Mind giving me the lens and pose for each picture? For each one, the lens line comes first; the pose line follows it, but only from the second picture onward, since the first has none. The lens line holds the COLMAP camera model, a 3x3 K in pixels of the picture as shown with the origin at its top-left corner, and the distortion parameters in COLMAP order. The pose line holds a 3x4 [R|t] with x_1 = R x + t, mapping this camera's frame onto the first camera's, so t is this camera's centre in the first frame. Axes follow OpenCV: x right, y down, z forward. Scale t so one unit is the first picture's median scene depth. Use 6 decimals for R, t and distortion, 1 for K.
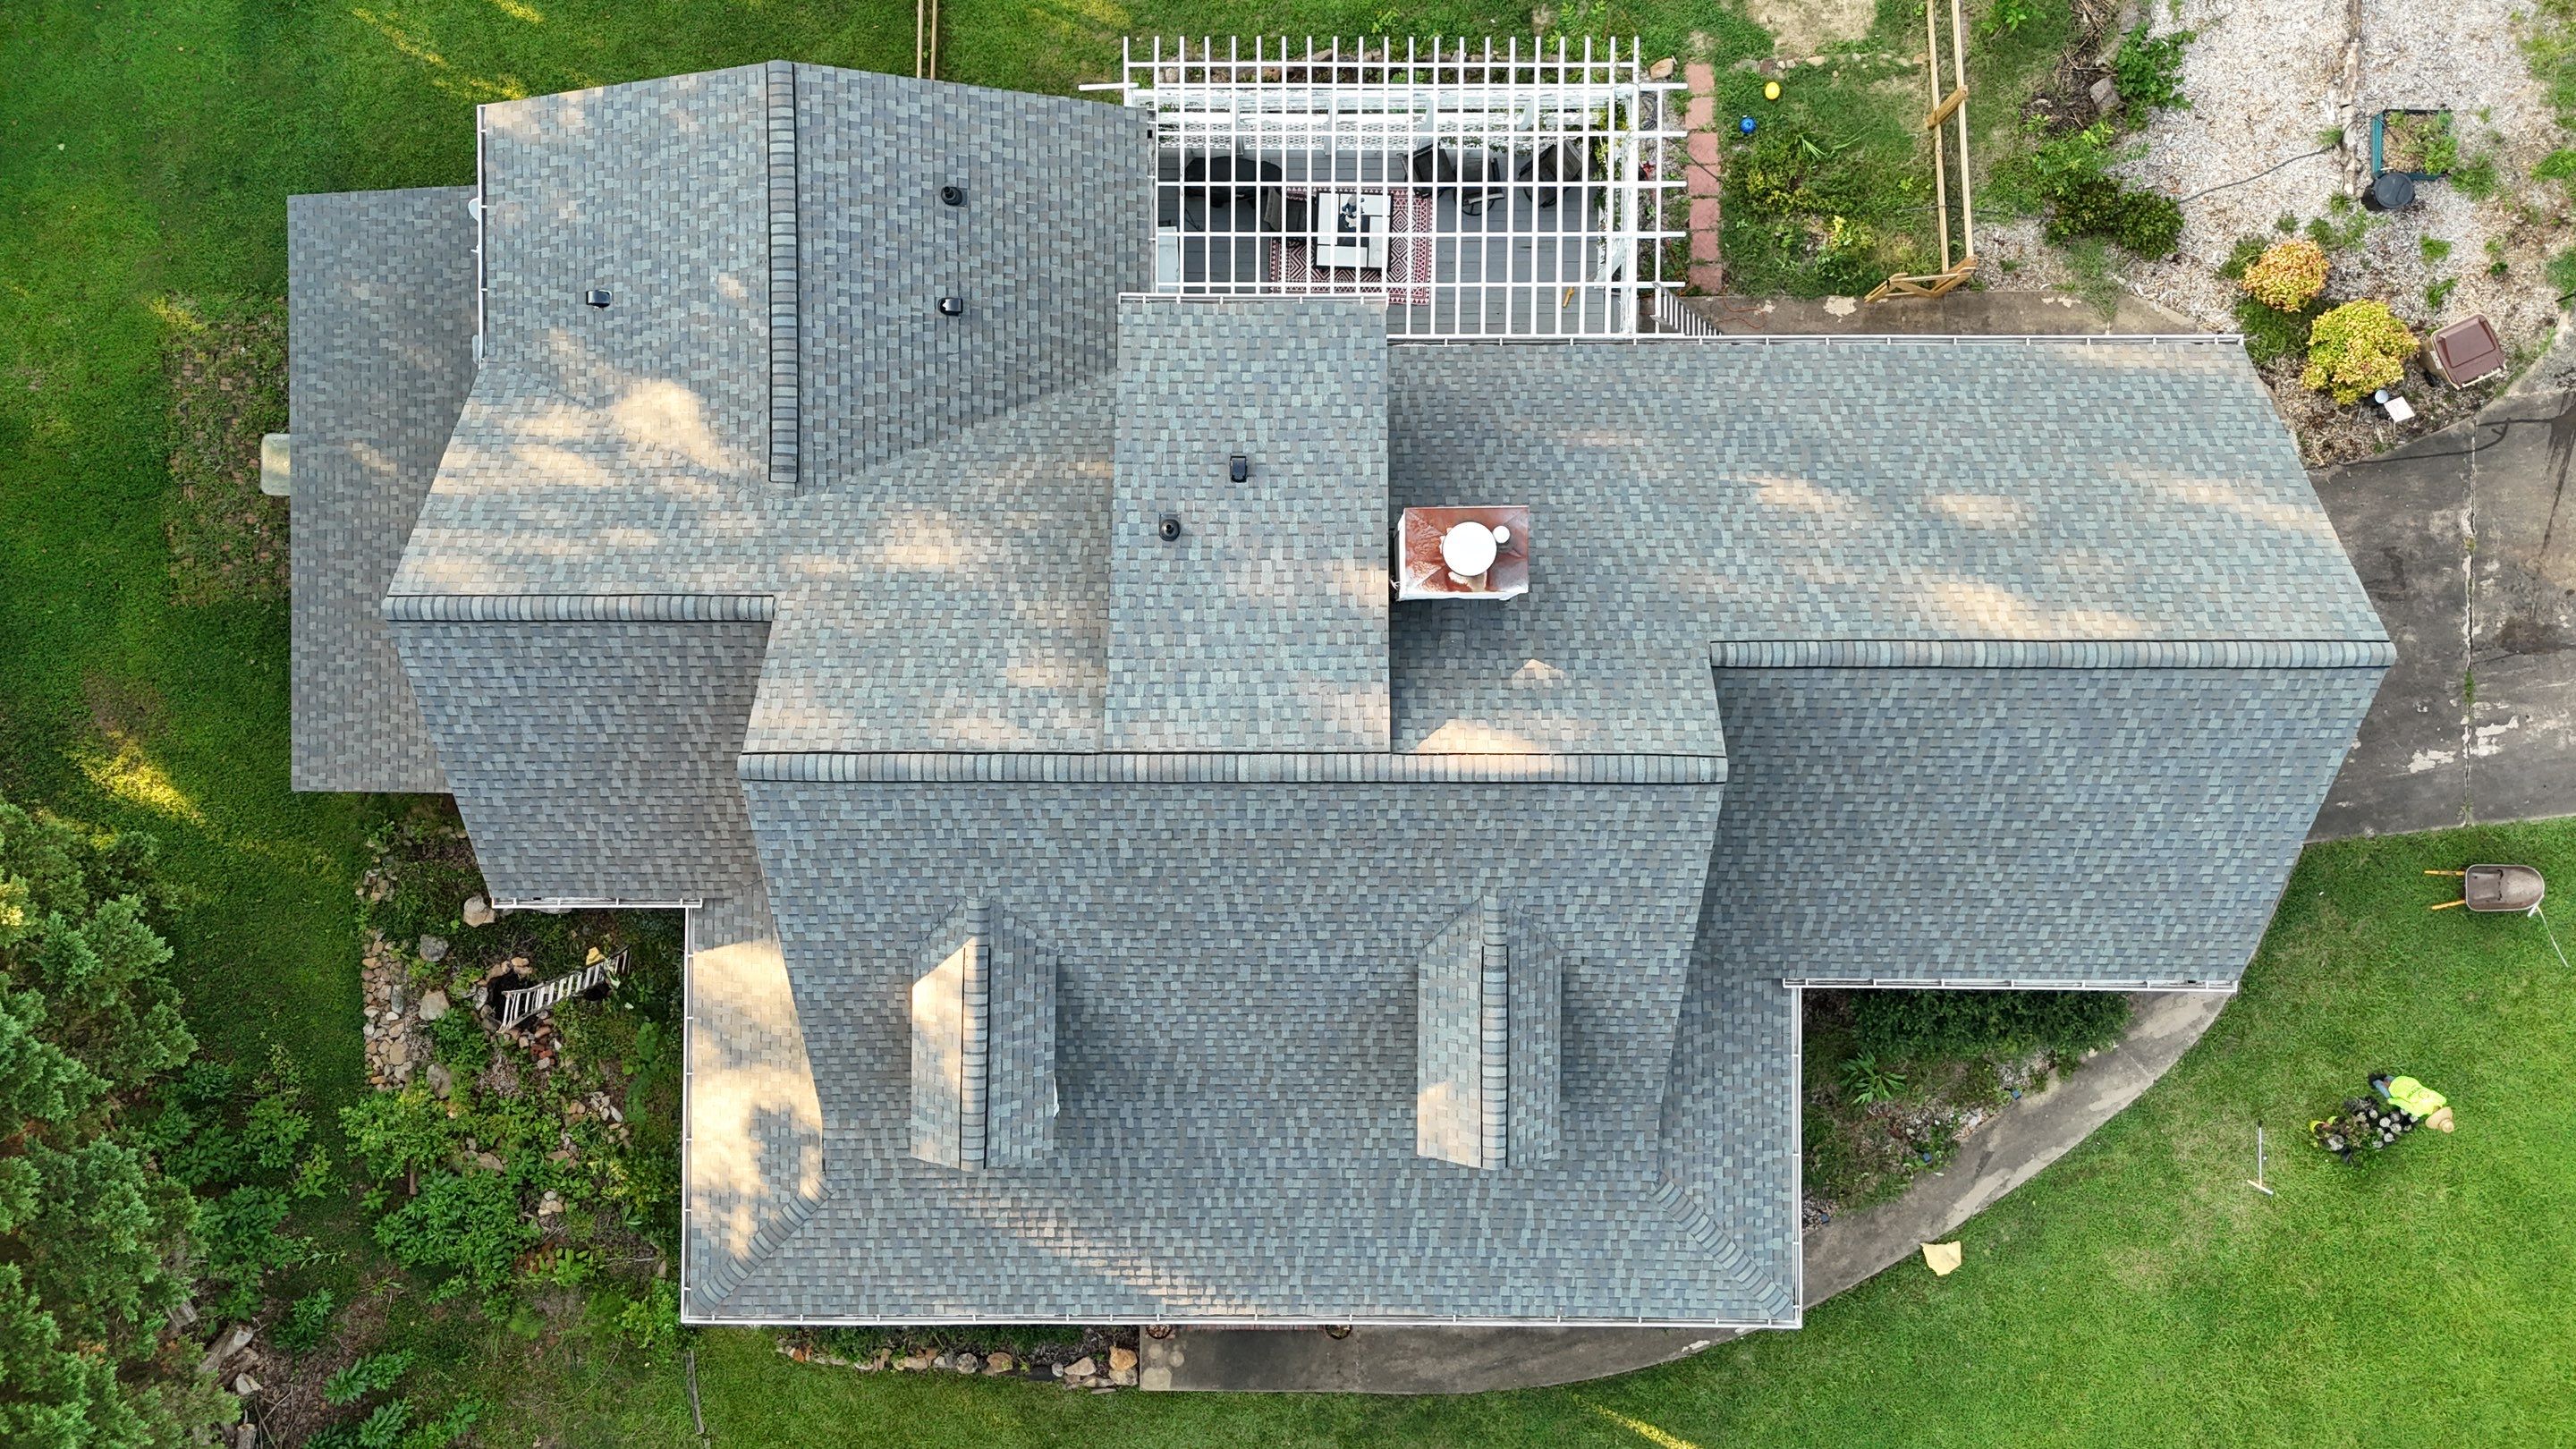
lens RADIAL K [[1905.5, 0, 1288.0], [0, 1905.5, 724.5], [0, 0, 1]] dist [0.078661, -0.076524]
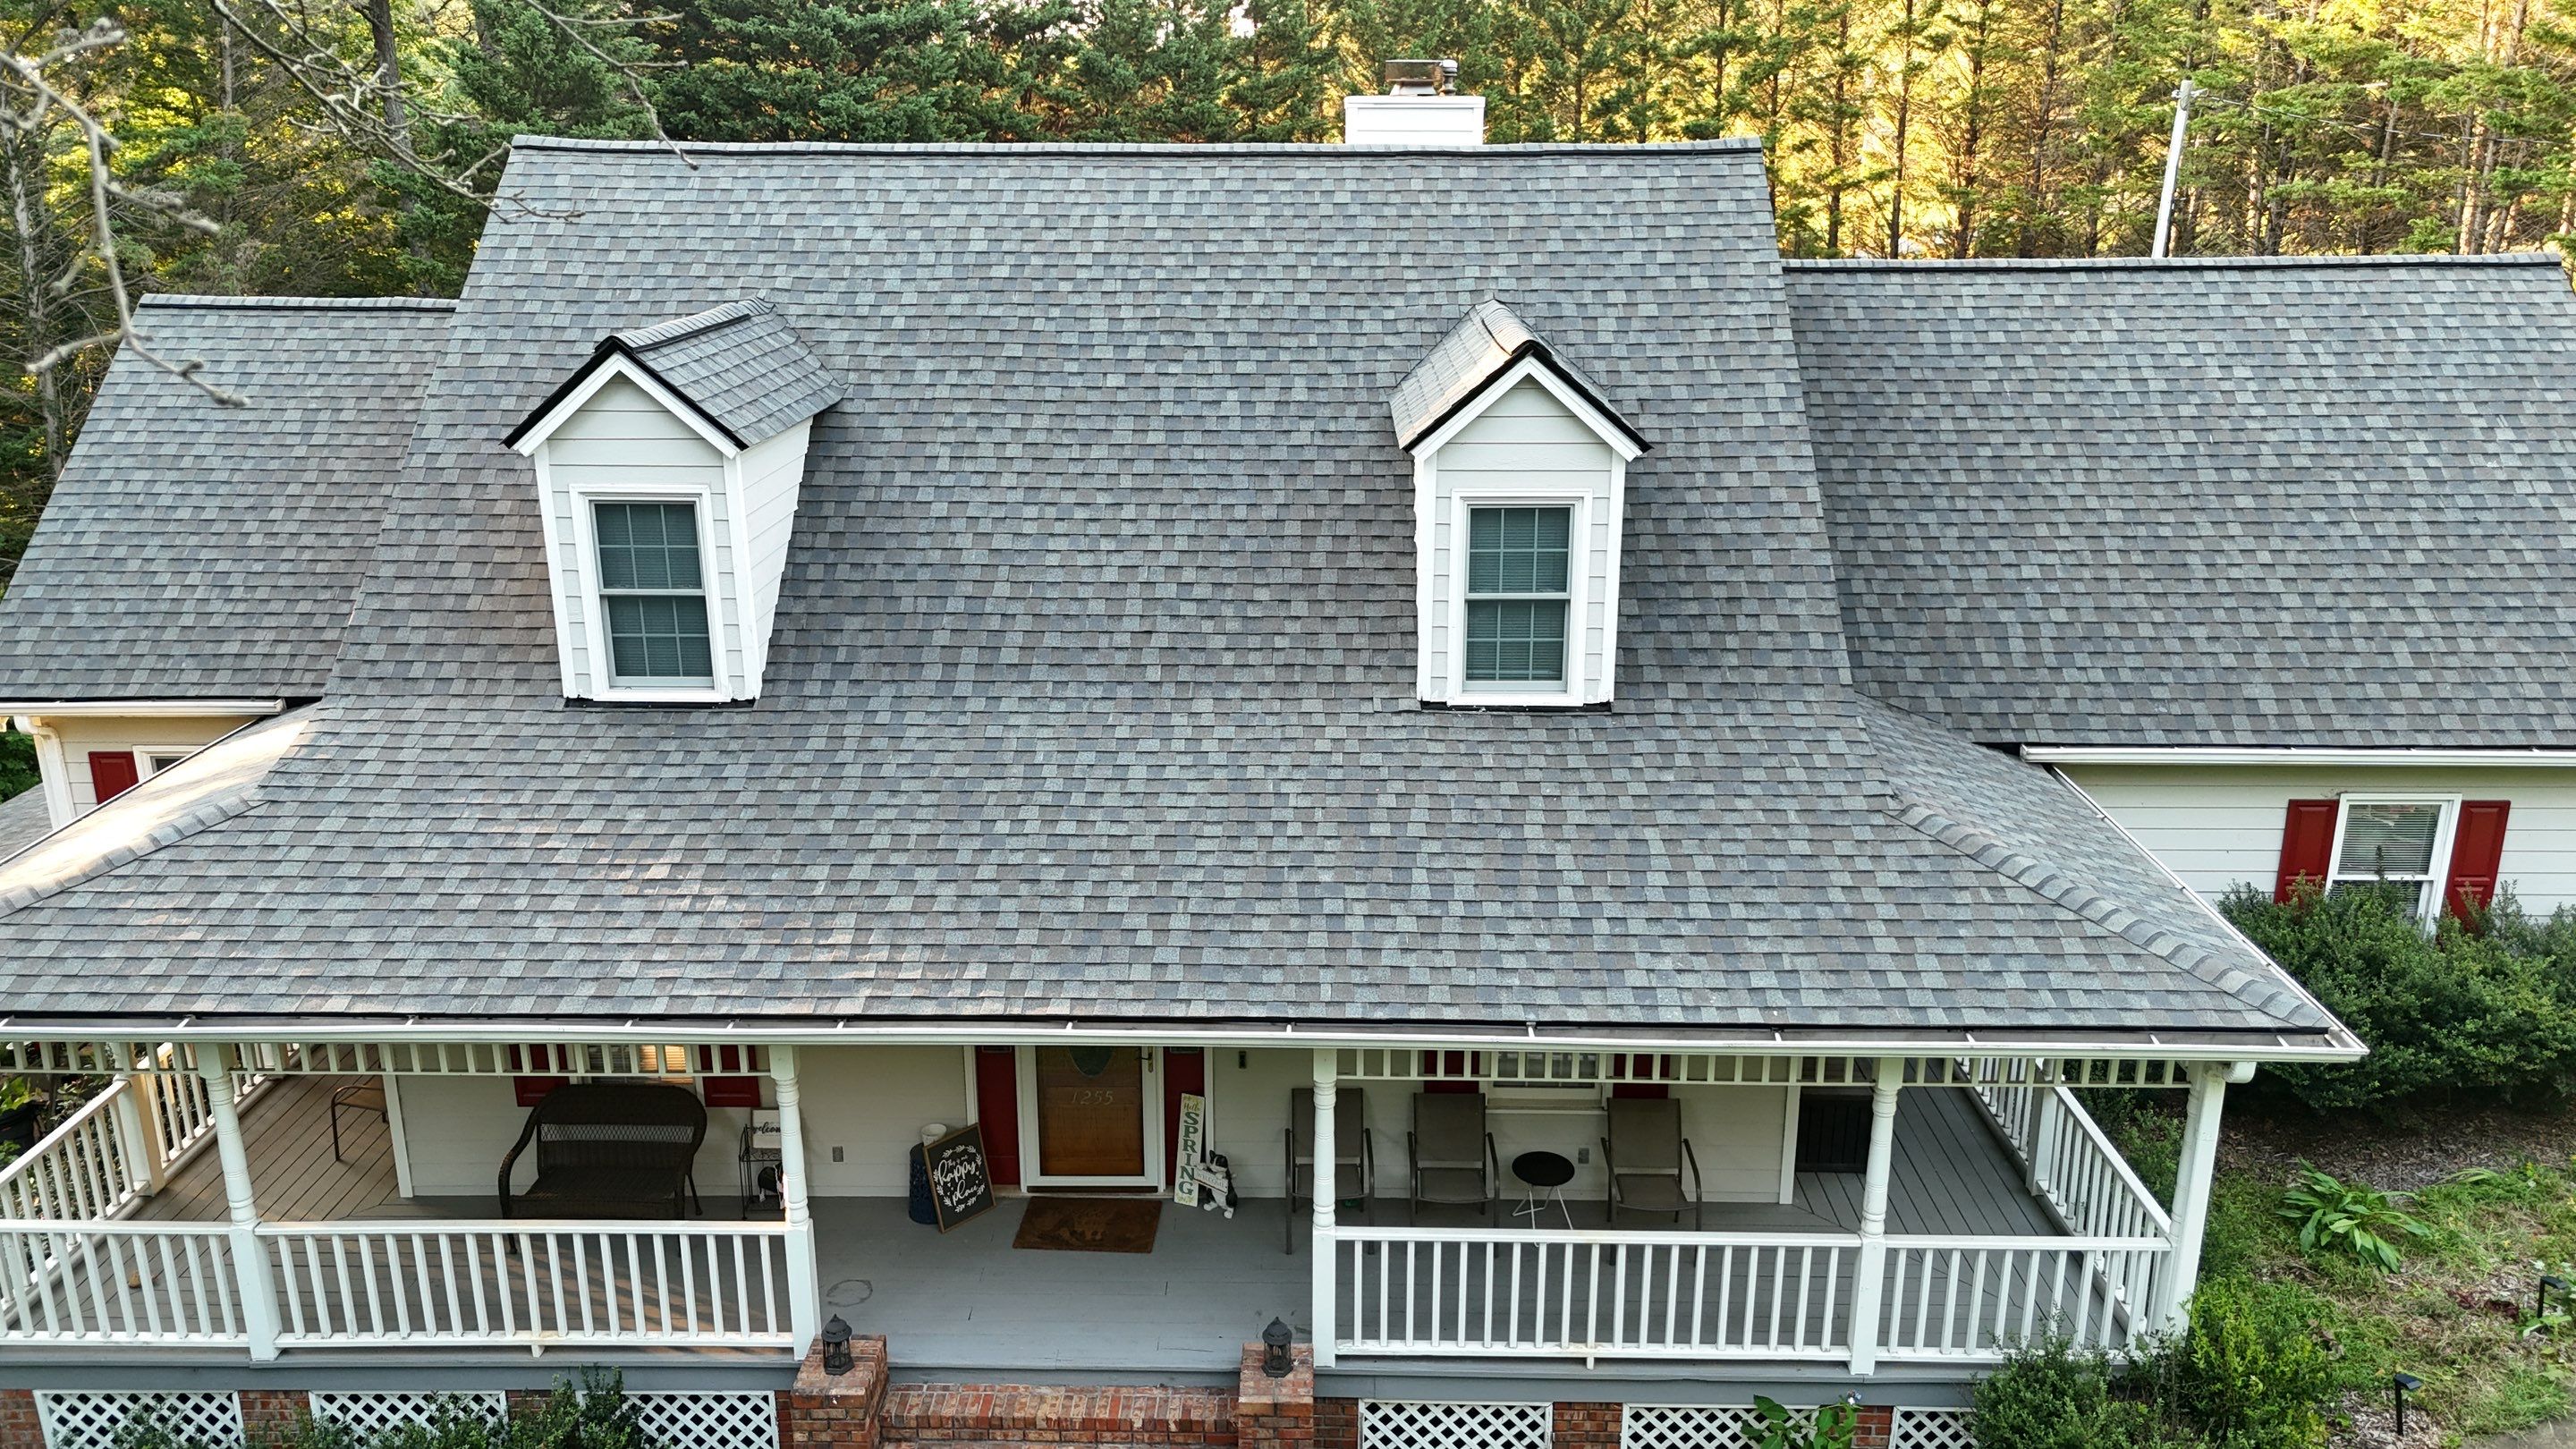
lens RADIAL K [[1905.5, 0, 1288.0], [0, 1905.5, 724.5], [0, 0, 1]] dist [0.078661, -0.076524]
pose [[0.999912, 0.006905, -0.011296, 0.041307], [-0.012857, 0.302886, -0.952940, 0.782137], [-0.003159, 0.953002, 0.302948, 0.904478]]
